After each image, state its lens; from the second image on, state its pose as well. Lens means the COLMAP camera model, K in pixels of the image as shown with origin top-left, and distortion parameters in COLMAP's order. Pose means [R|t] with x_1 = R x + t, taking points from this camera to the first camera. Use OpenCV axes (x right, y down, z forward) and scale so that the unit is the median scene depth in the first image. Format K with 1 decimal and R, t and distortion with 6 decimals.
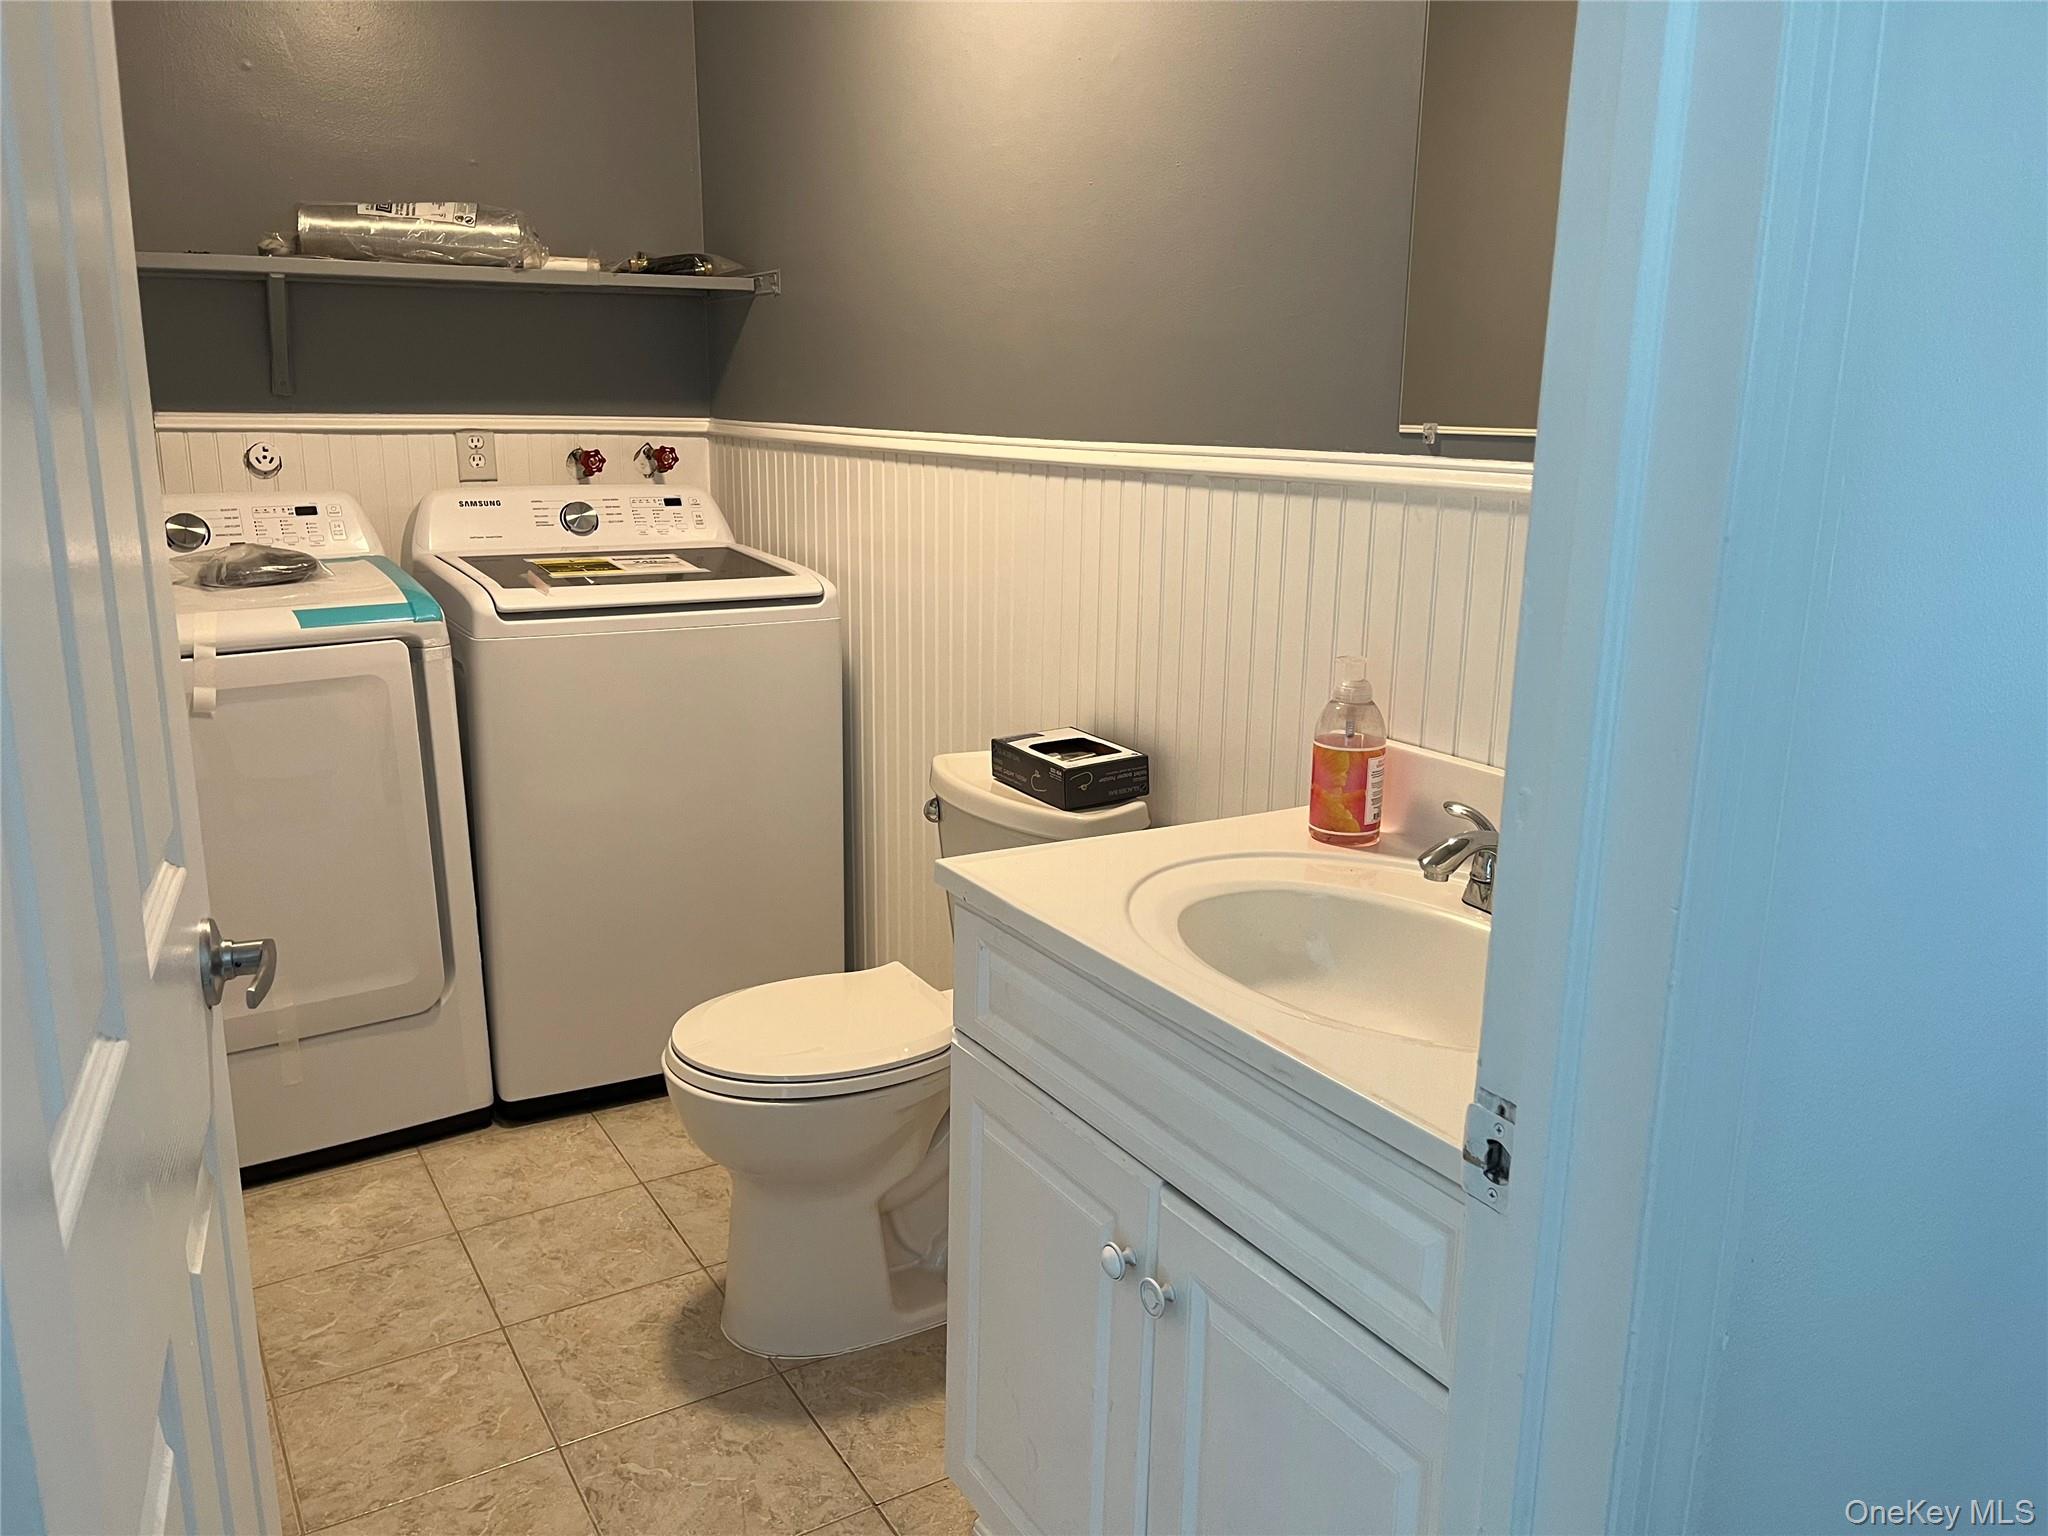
lens RADIAL K [[1534.8, 0, 1024.6], [0, 1534.8, 753.4], [0, 0, 1]] dist [0.081179, -0.099767]
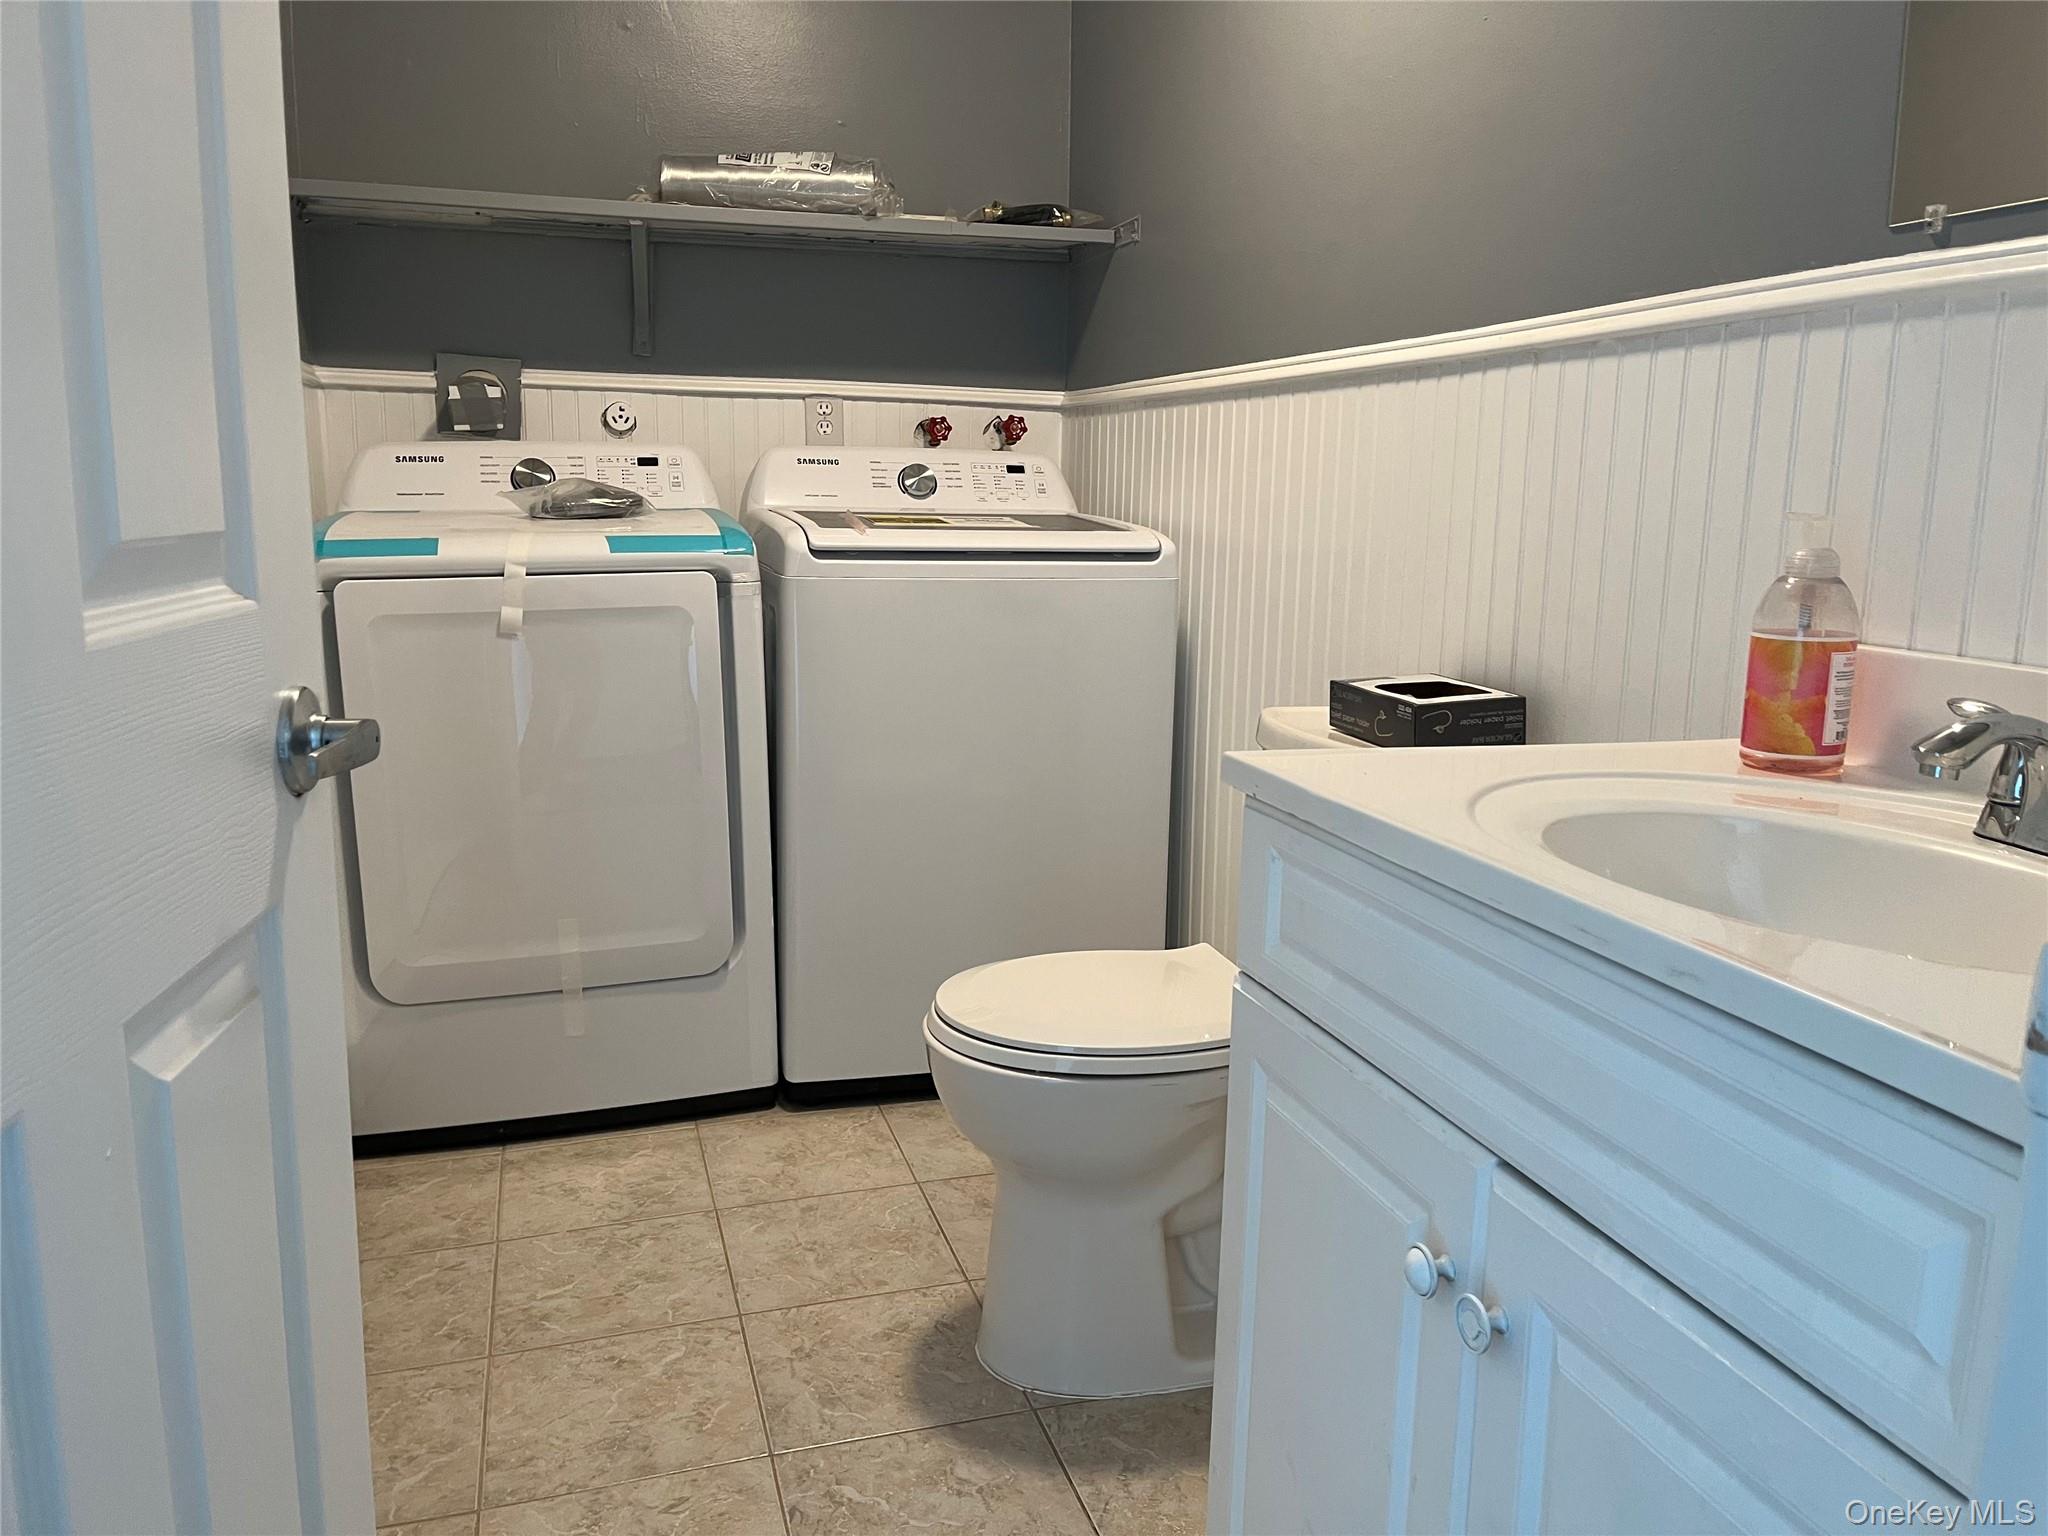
lens RADIAL K [[1539.0, 0, 1057.6], [0, 1539.0, 758.3], [0, 0, 1]] dist [0.051207, -0.052298]
pose [[0.971603, 0.043371, -0.232609, 0.029491], [-0.057554, 0.996852, -0.054536, 0.083462], [0.229511, 0.066375, 0.971040, 0.150050]]
